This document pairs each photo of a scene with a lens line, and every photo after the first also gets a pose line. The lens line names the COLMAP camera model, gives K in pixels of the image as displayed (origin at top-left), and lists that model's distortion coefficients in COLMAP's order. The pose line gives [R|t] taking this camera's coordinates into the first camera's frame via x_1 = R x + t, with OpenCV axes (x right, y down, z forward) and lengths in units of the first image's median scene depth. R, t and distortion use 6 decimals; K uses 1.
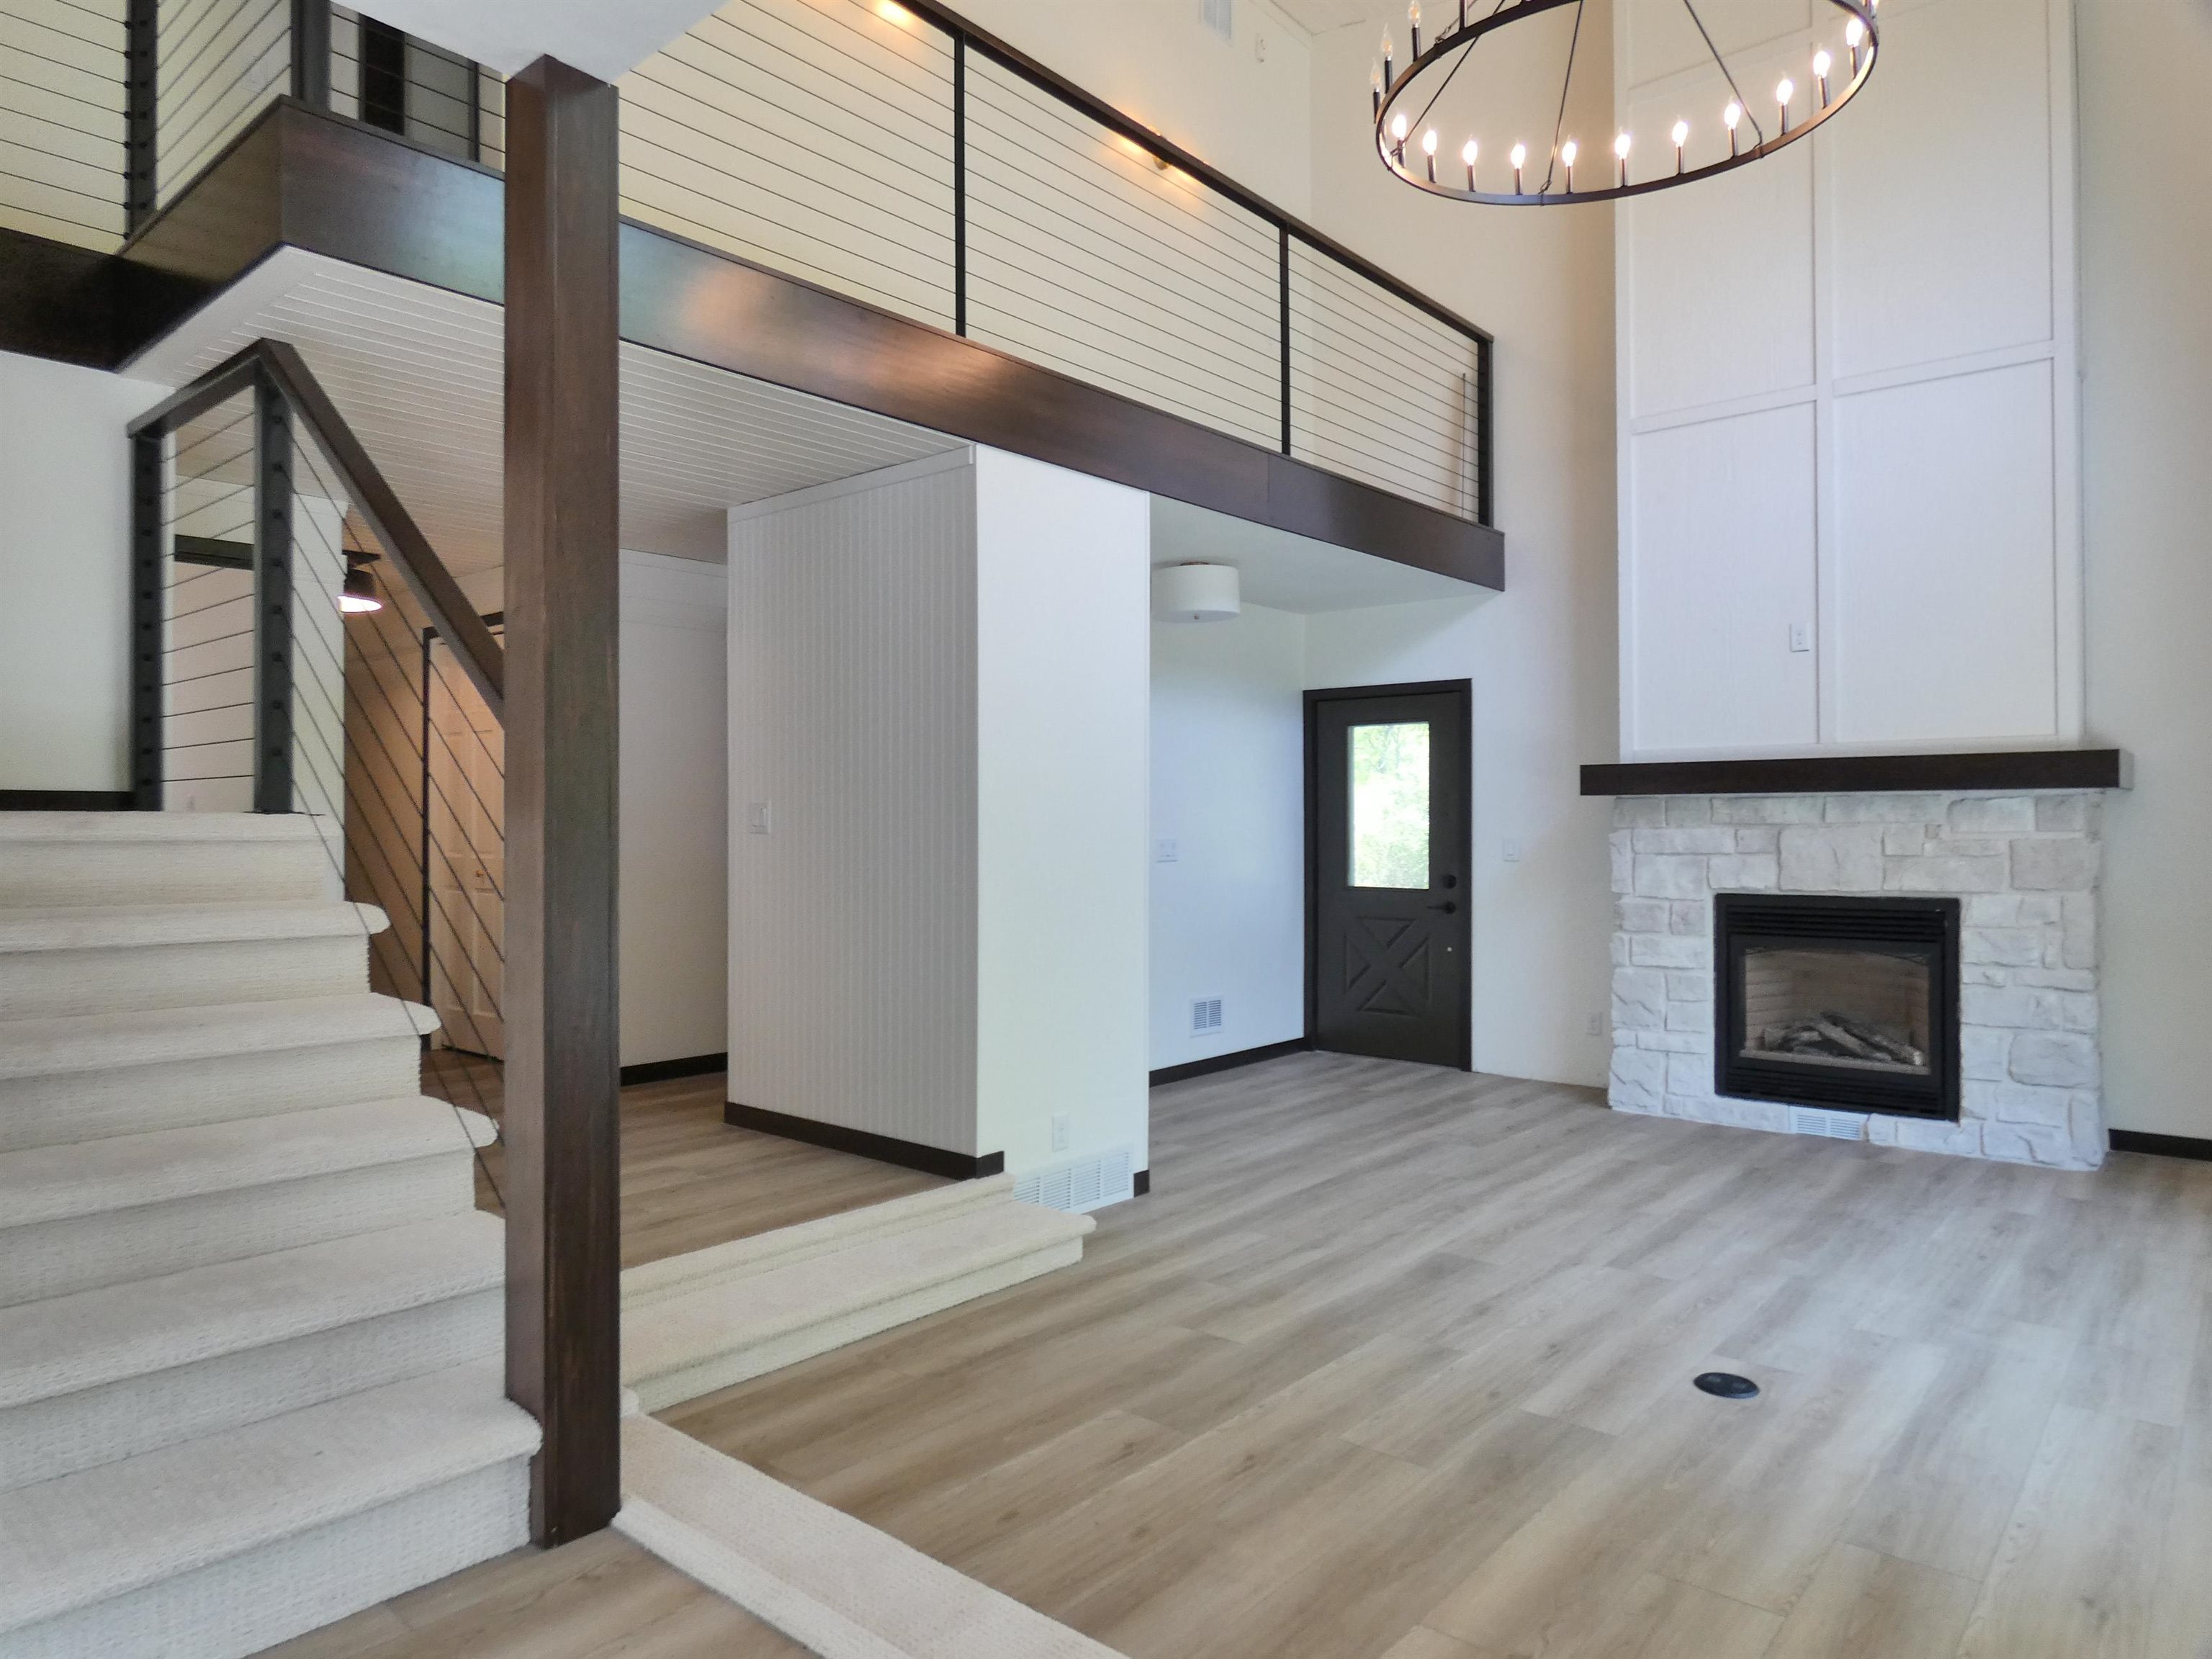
lens RADIAL K [[1372.7, 0, 1103.5], [0, 1372.7, 835.4], [0, 0, 1]] dist [-0.011266, -0.002236]
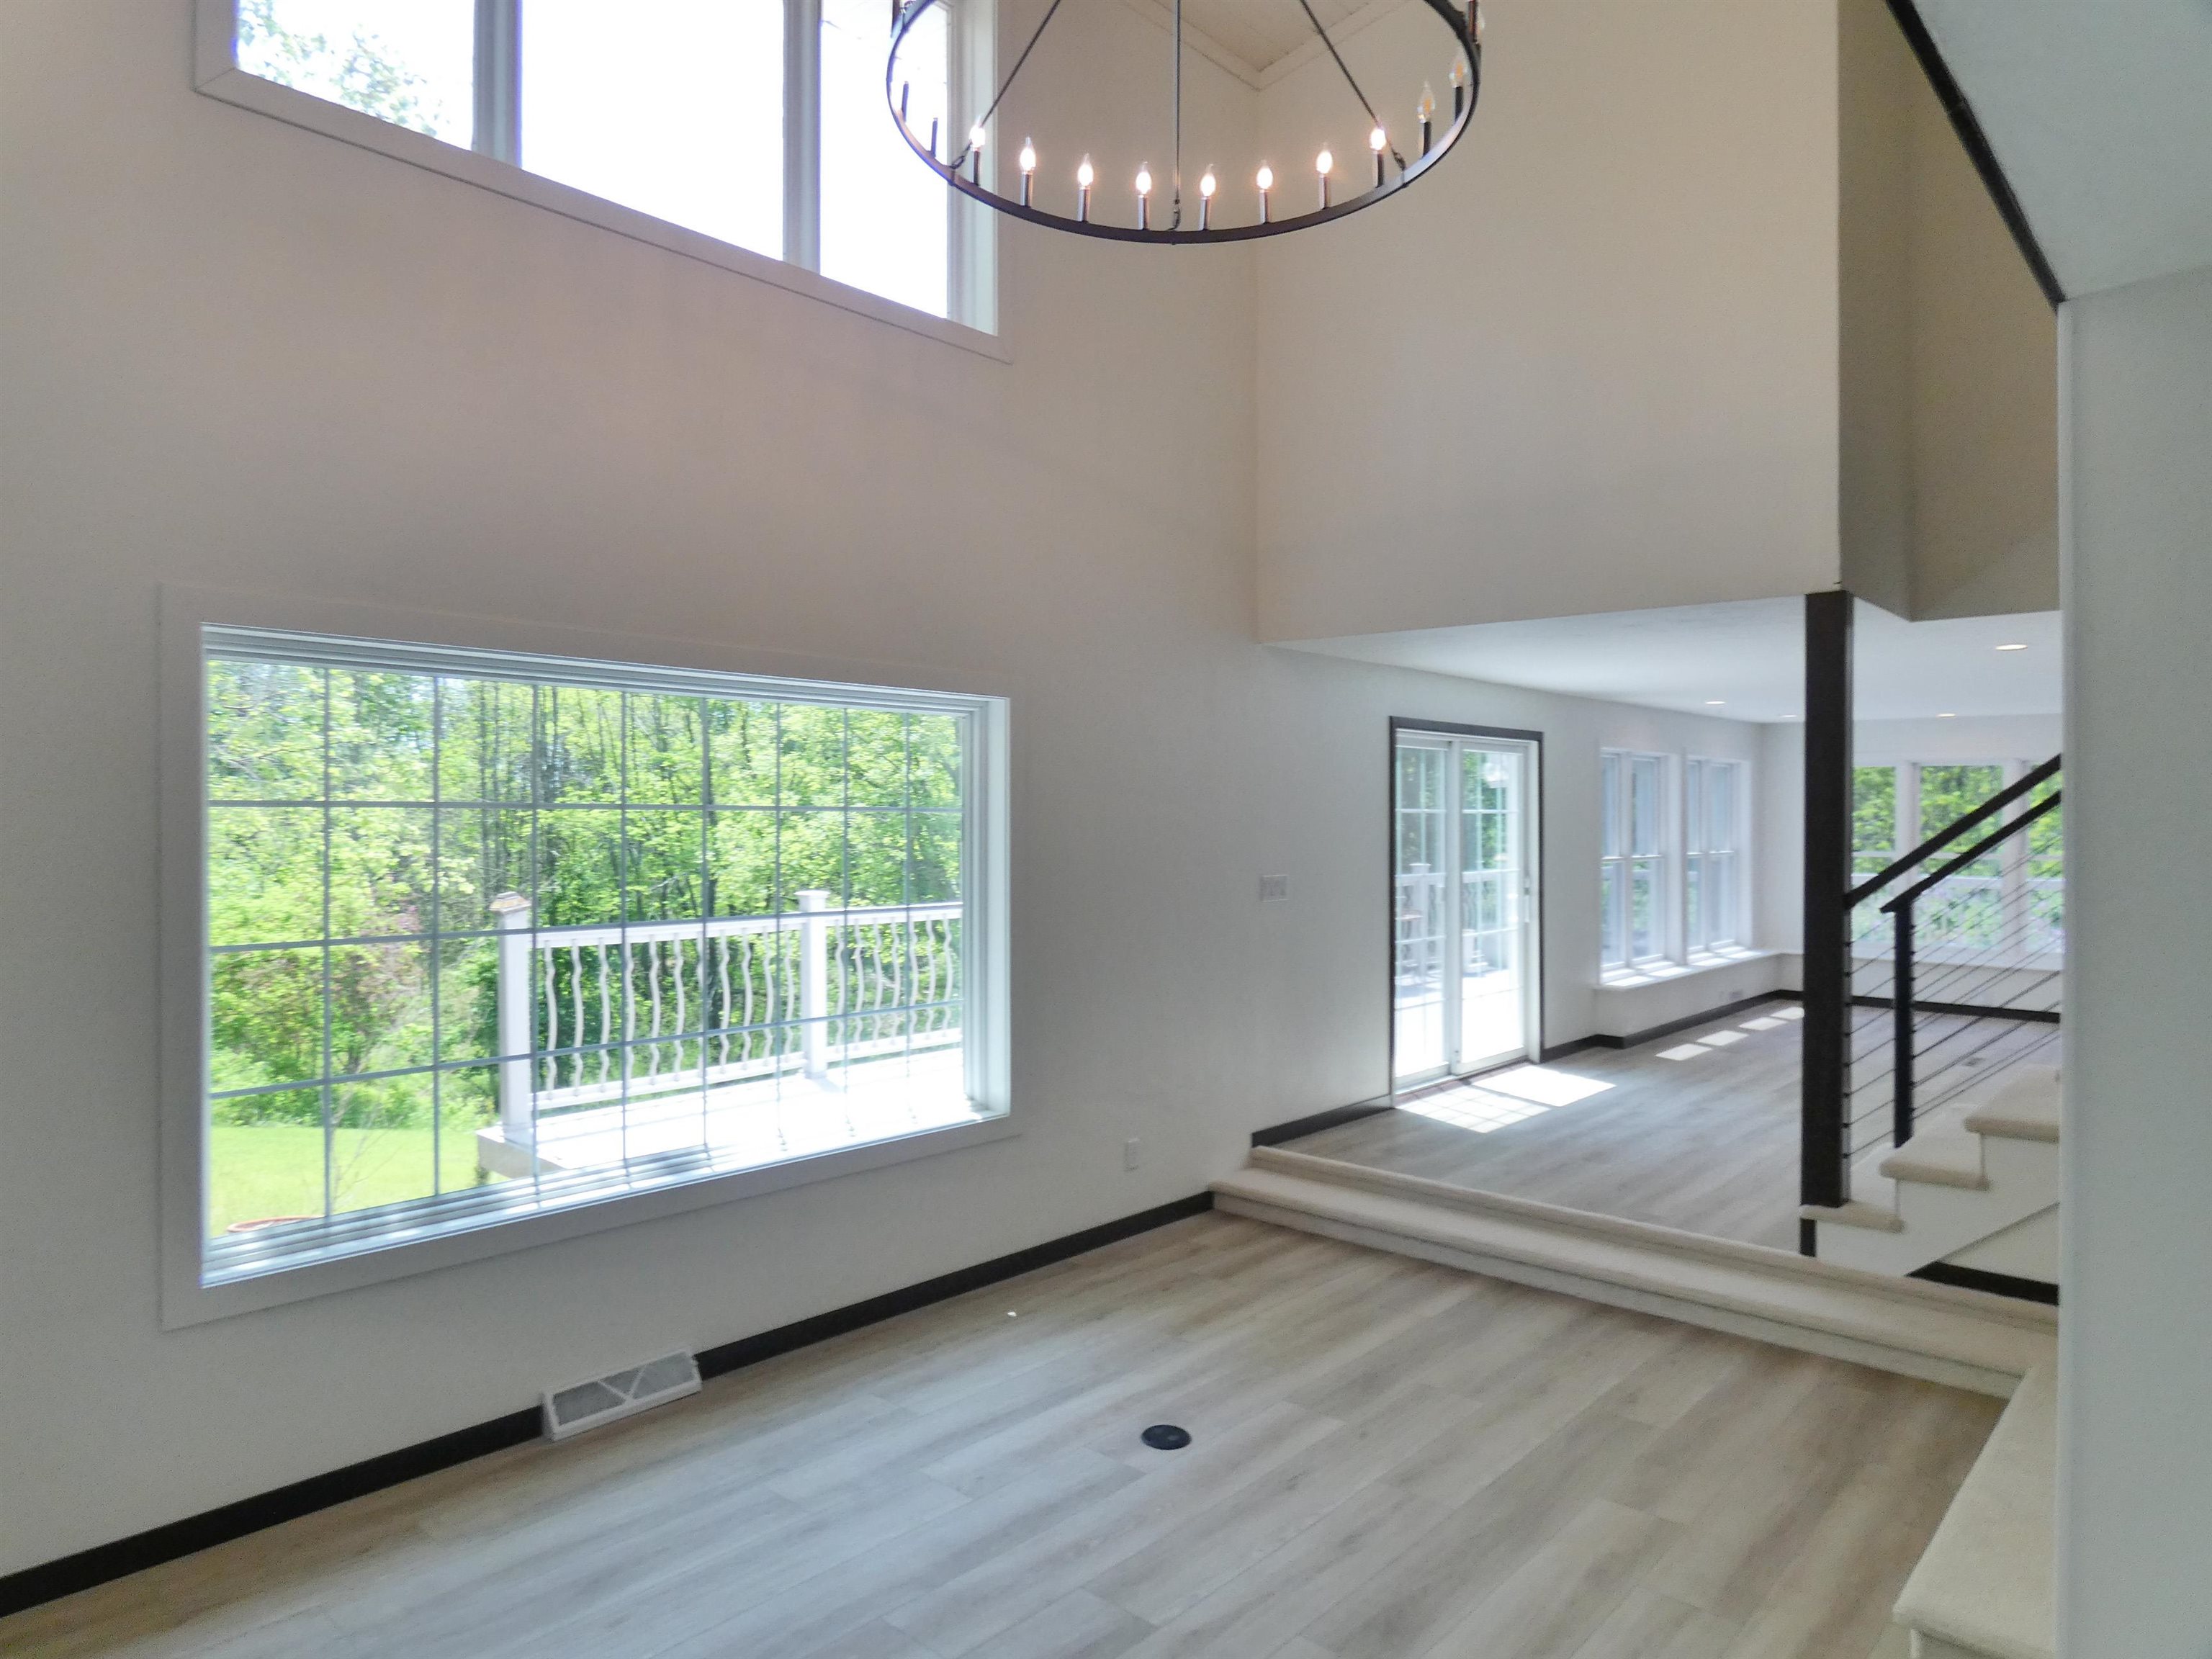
lens RADIAL K [[1372.7, 0, 1097.5], [0, 1372.7, 819.9], [0, 0, 1]] dist [-0.011266, -0.002236]
pose [[-0.999673, -0.000292, 0.025571, 0.299947], [-0.000015, 0.999941, 0.010851, -0.093369], [-0.025573, 0.010847, -0.999614, 1.356965]]
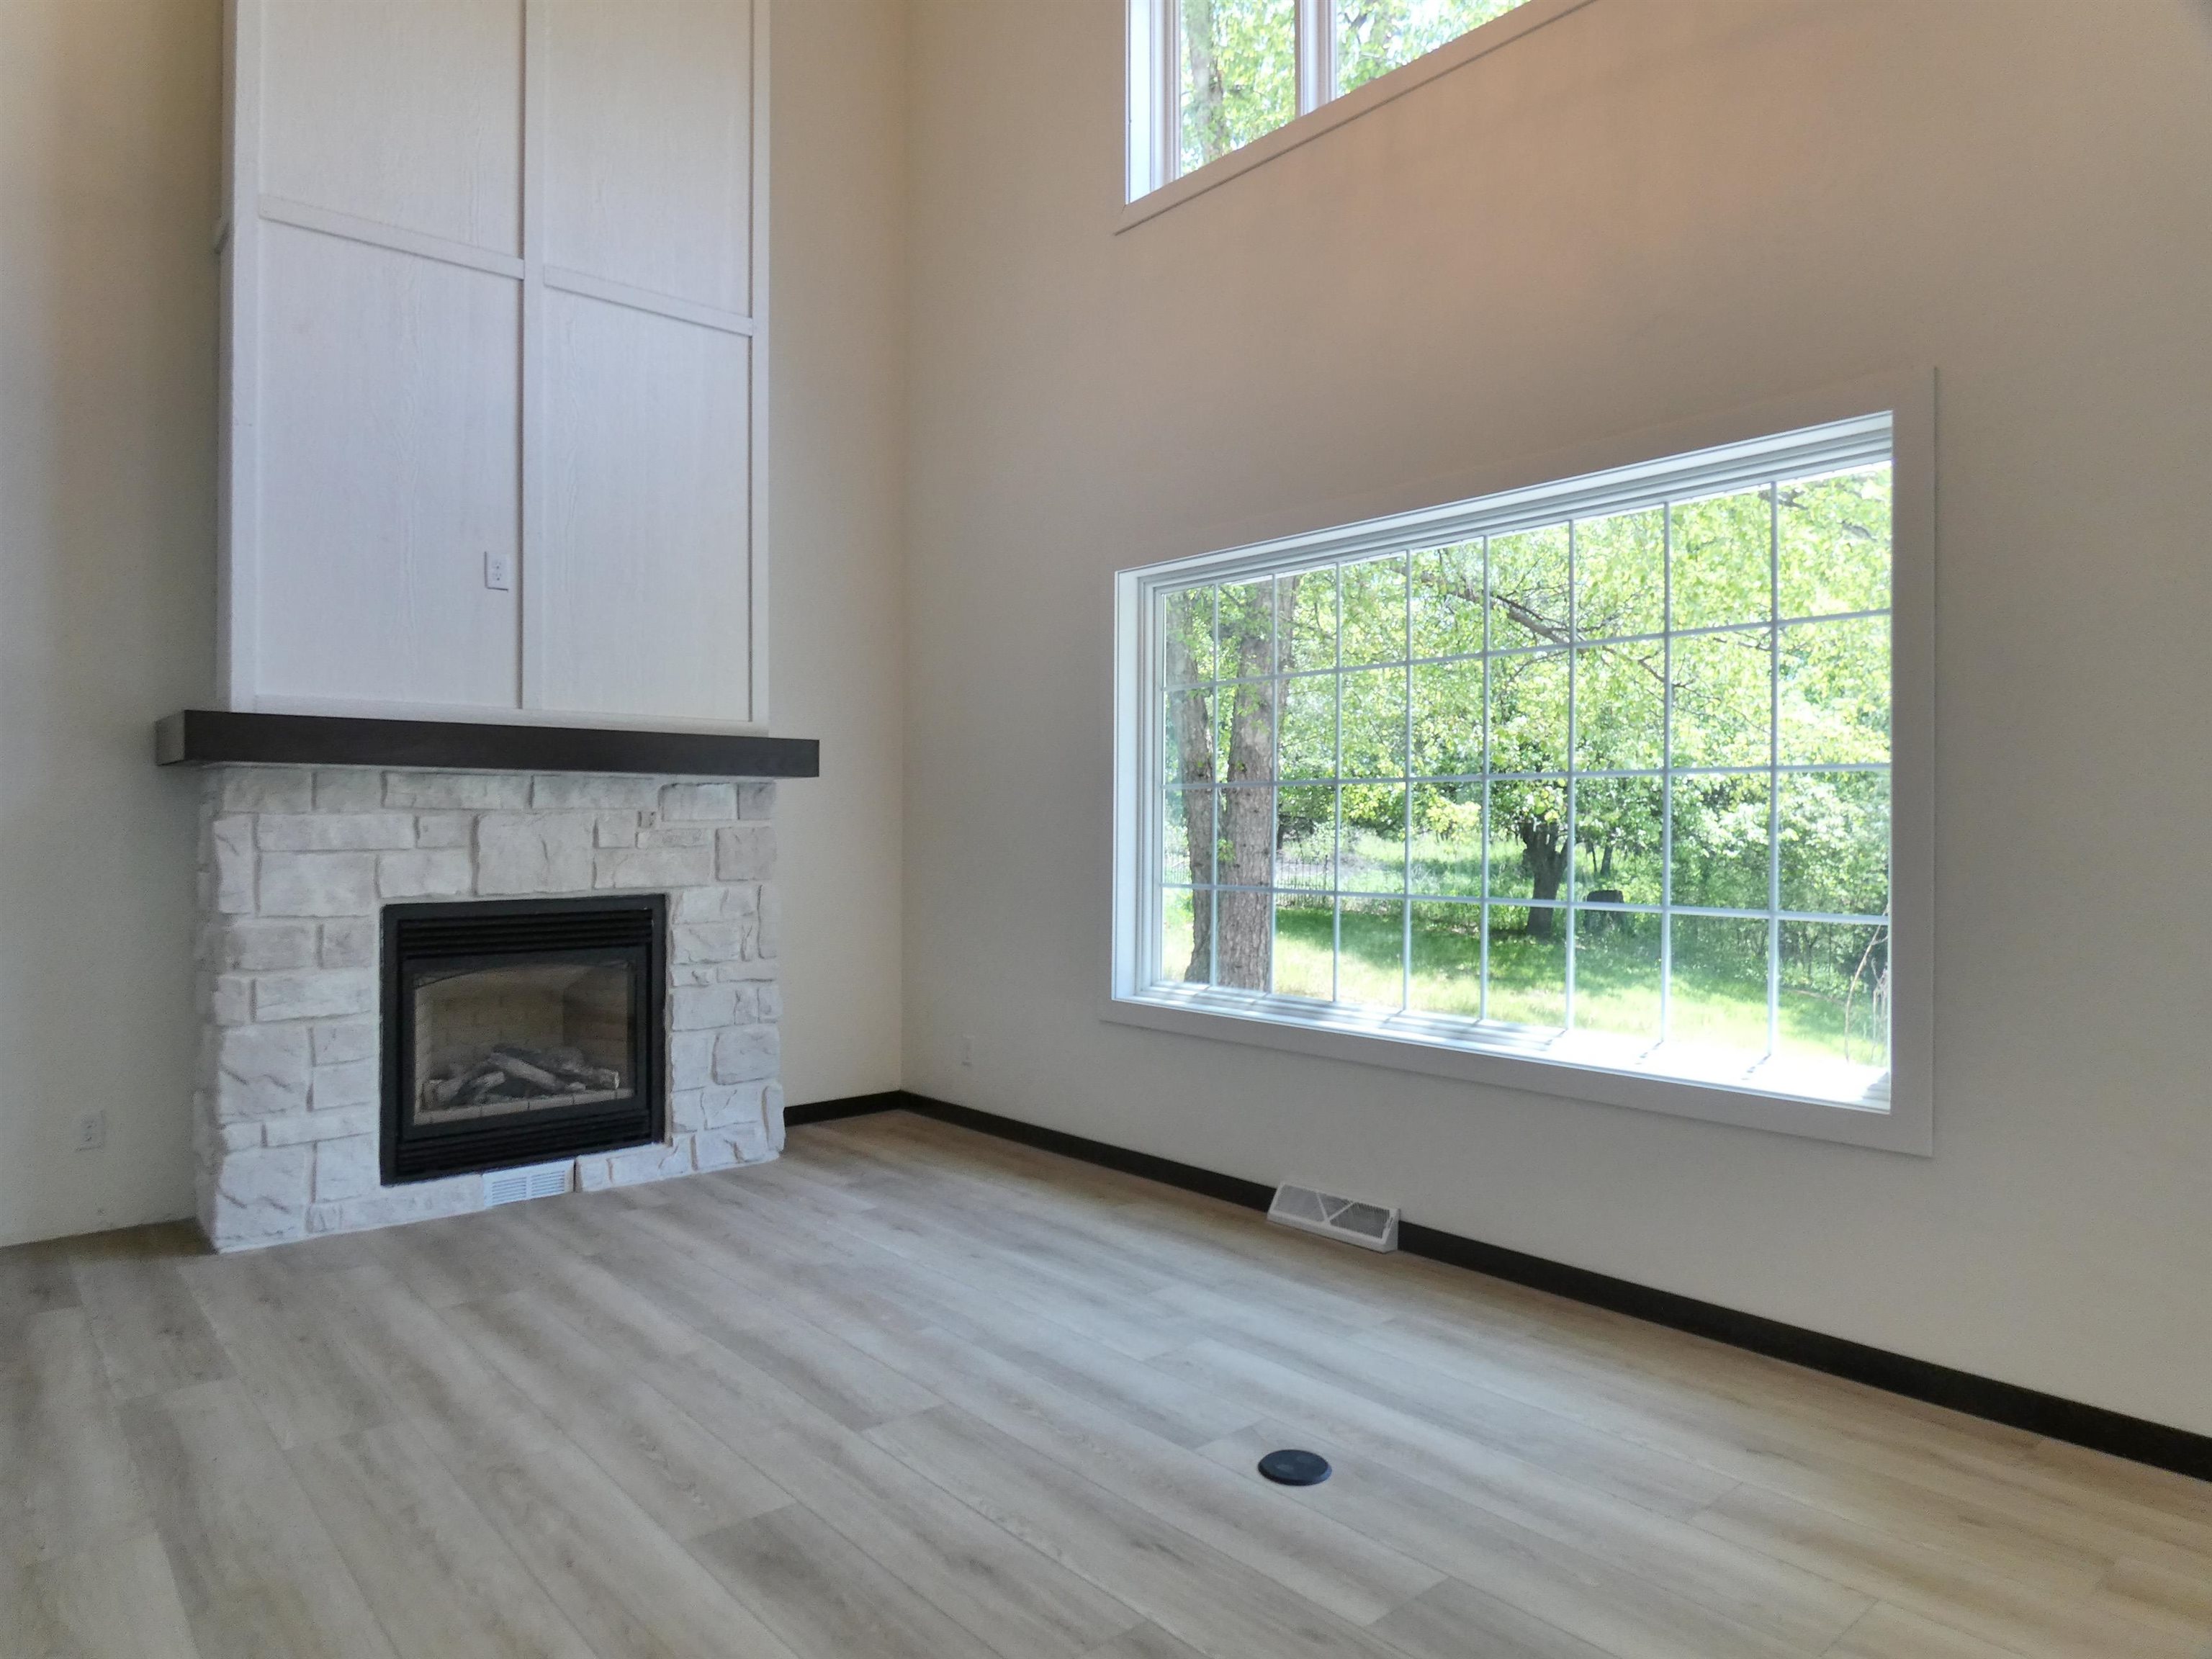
lens RADIAL K [[1372.7, 0, 1098.7], [0, 1372.7, 828.5], [0, 0, 1]] dist [-0.011266, -0.002236]
pose [[0.151048, 0.003666, 0.988520, -0.241135], [0.006805, 0.999966, -0.004748, 0.009700], [-0.988503, 0.007444, 0.151018, 0.611334]]
